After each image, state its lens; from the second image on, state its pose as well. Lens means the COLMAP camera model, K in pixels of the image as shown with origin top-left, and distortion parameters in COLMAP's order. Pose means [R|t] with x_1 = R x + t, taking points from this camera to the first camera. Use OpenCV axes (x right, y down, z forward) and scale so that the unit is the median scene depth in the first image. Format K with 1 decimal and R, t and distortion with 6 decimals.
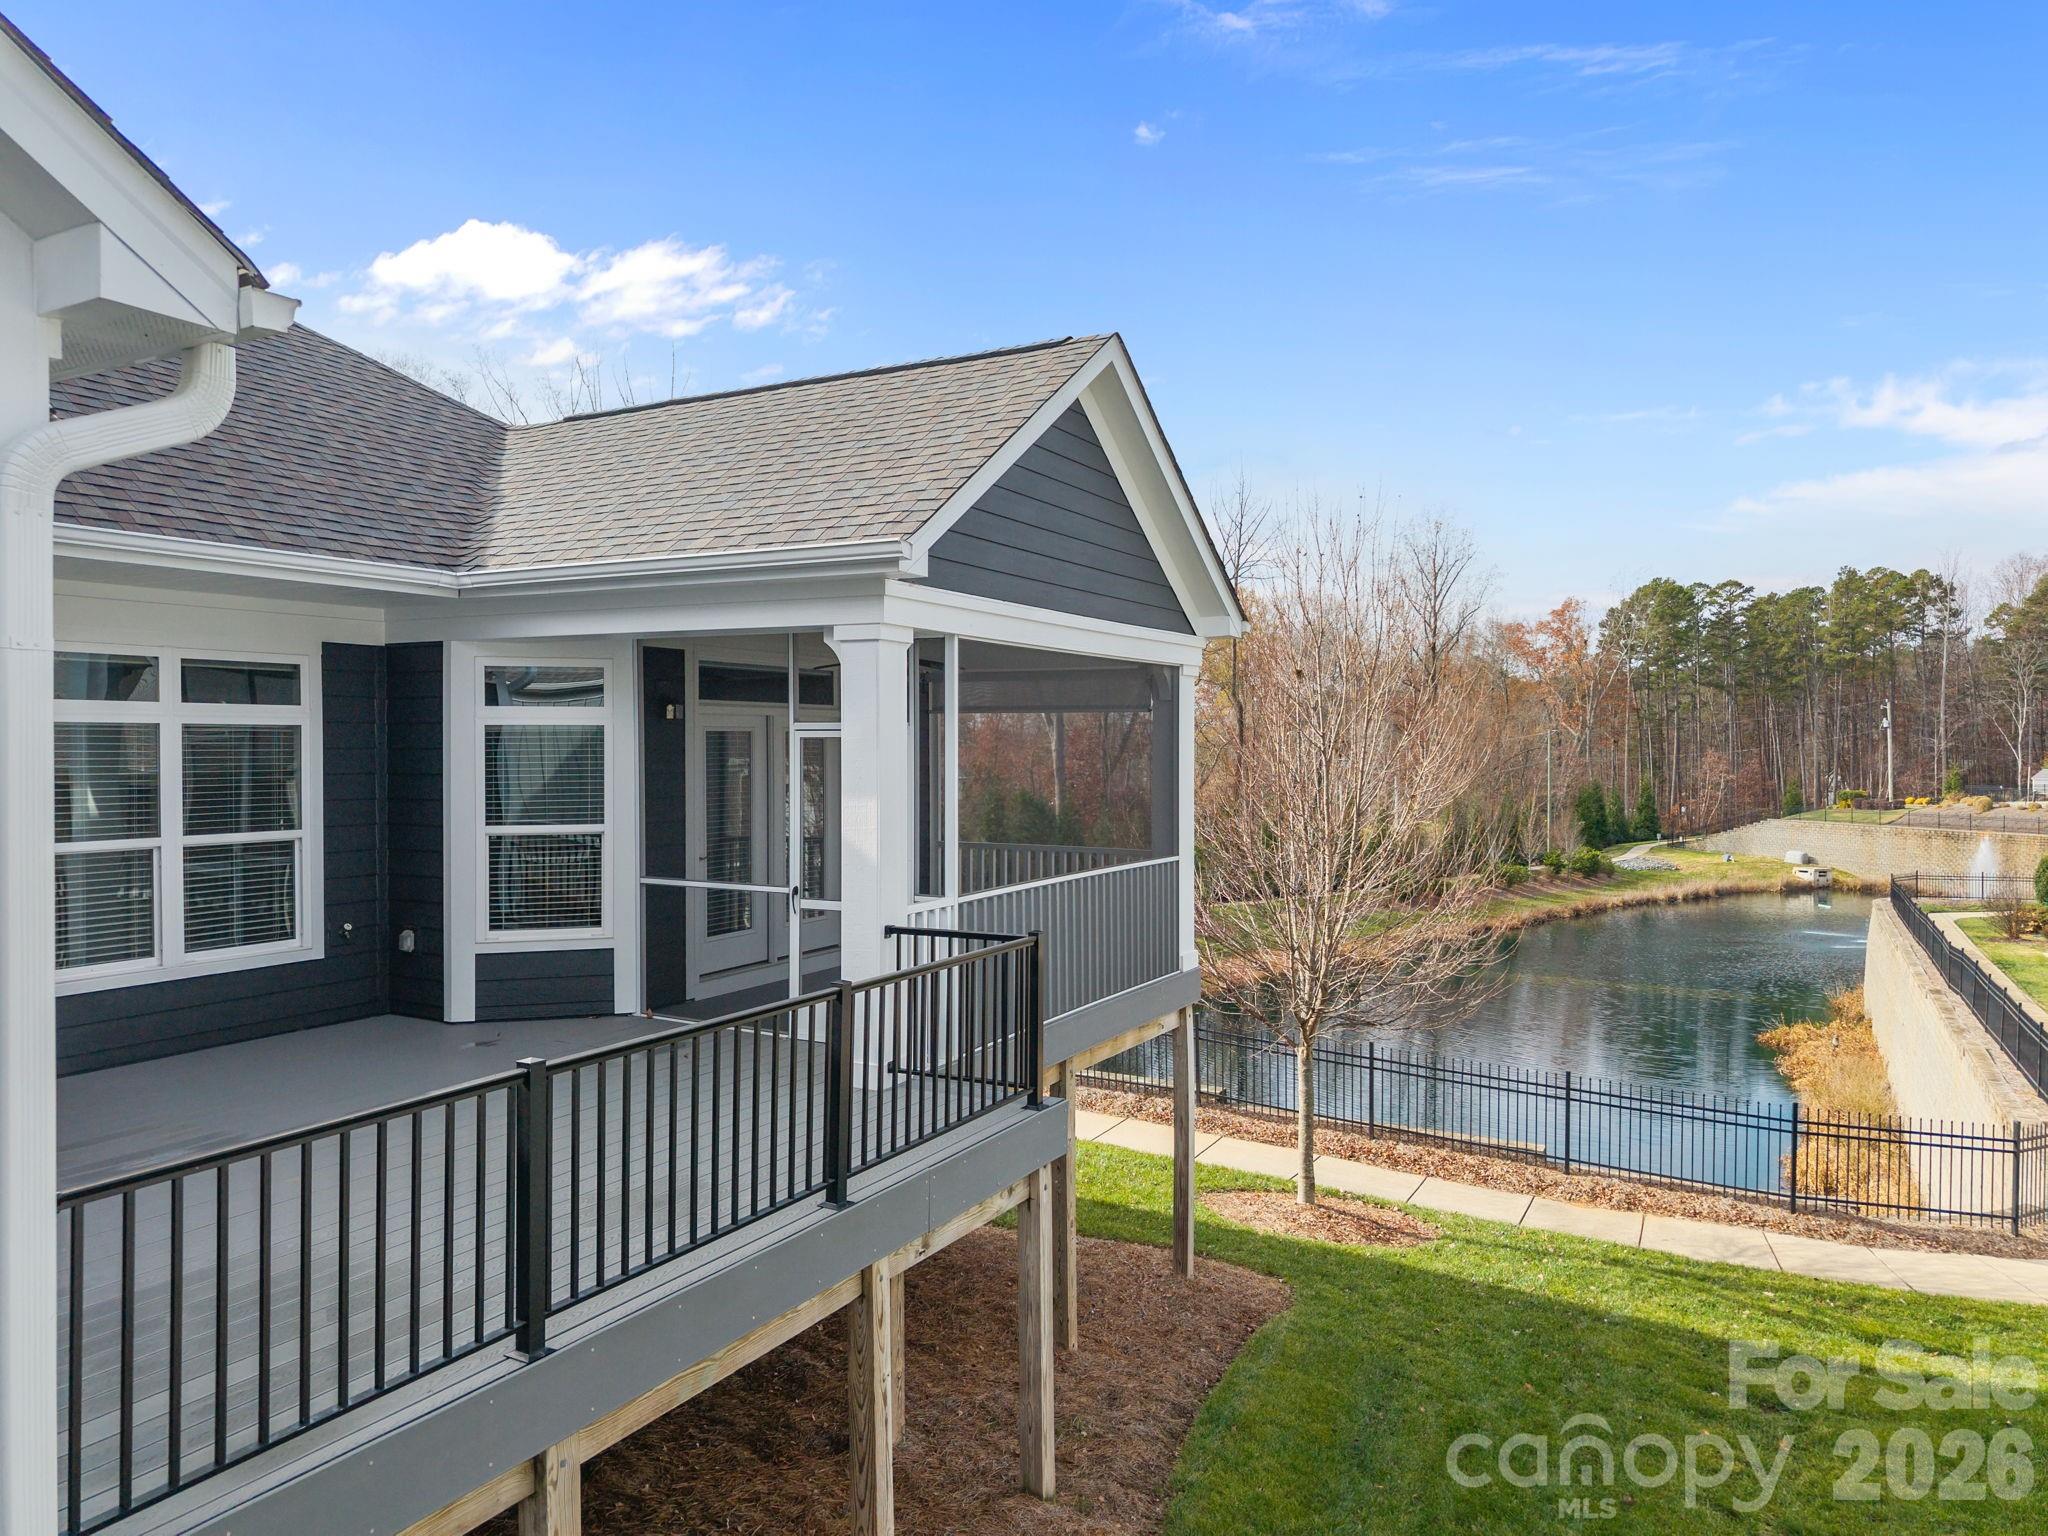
lens RADIAL K [[1368.5, 0, 1025.2], [0, 1368.5, 773.1], [0, 0, 1]] dist [0.010478, -0.002507]
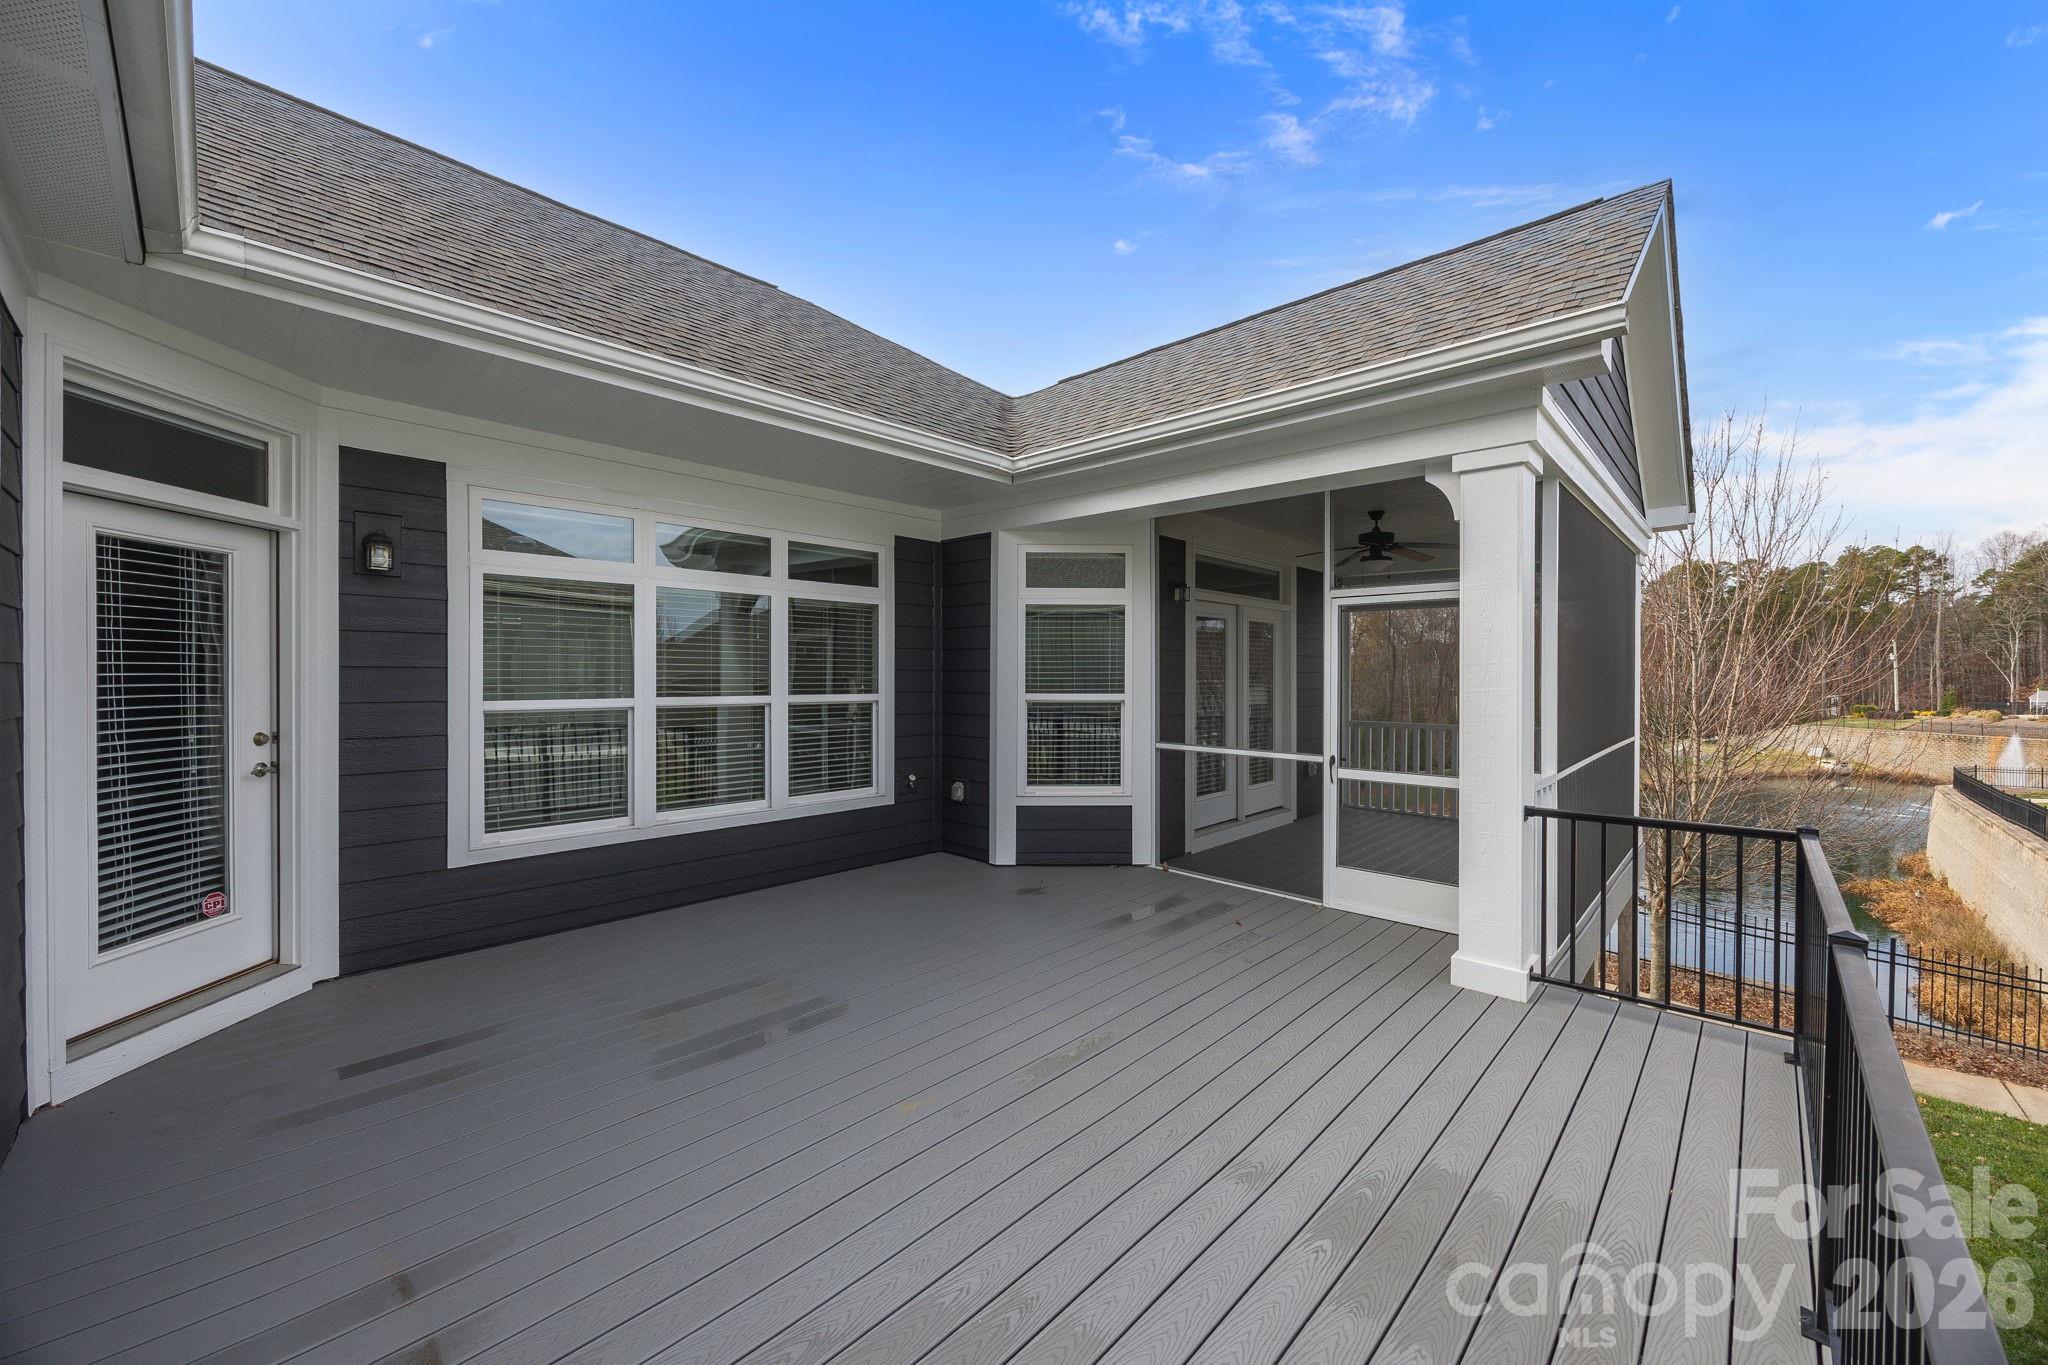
lens RADIAL K [[769.3, 0, 1024.0], [0, 769.3, 682.5], [0, 0, 1]] dist [-0.002462, -0.000299]
pose [[0.966803, 0.005115, -0.255473, -0.227290], [-0.007628, 0.999932, -0.008846, 0.034679], [0.255411, 0.010501, 0.966776, 0.376759]]
